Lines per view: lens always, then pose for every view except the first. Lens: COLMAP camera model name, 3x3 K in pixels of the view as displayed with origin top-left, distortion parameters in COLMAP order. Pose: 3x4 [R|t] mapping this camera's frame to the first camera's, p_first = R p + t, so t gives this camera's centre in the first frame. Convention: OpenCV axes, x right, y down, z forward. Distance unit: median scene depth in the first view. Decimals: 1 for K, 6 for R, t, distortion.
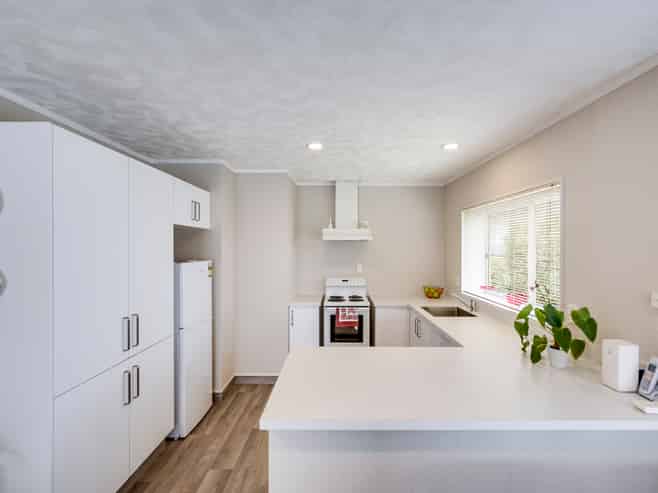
lens RADIAL K [[302.5, 0, 329.0], [0, 302.5, 246.5], [0, 0, 1]] dist [0.001187, 0.000062]
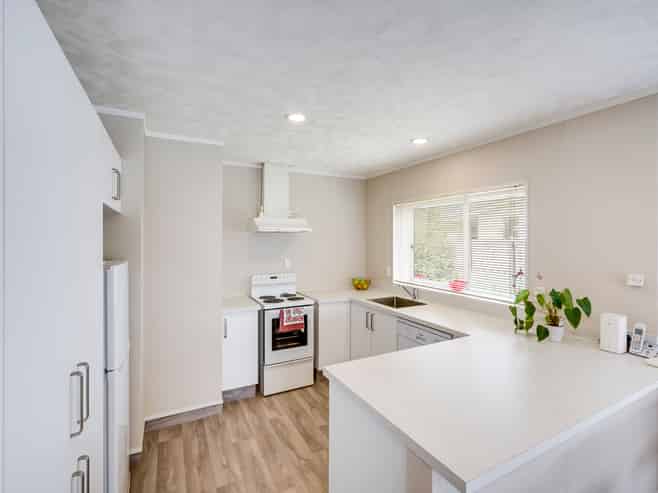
lens RADIAL K [[306.1, 0, 321.5], [0, 306.1, 237.0], [0, 0, 1]] dist [-0.002426, -0.000405]
pose [[0.888187, 0.000521, 0.459482, -0.270344], [0.001304, 0.999992, -0.003654, -0.001745], [-0.459481, 0.003844, 0.888179, 0.168337]]
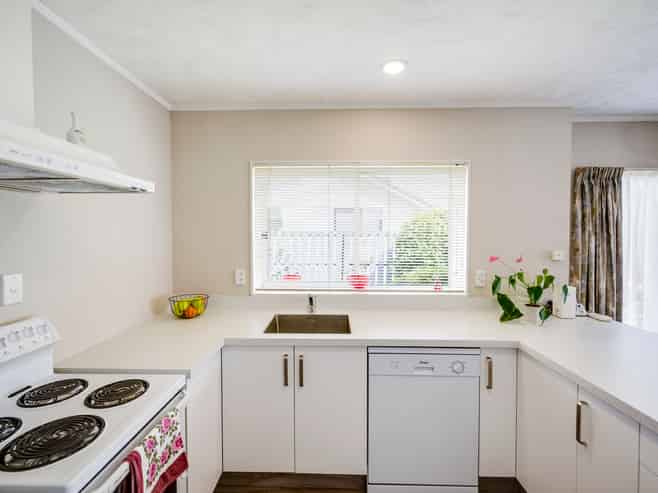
lens RADIAL K [[306.1, 0, 321.5], [0, 306.1, 237.0], [0, 0, 1]] dist [-0.002426, -0.000405]
pose [[0.029763, -0.020437, 0.999348, -0.206007], [-0.001738, 0.999788, 0.020498, 0.019873], [-0.999555, -0.002347, 0.029721, 0.830148]]
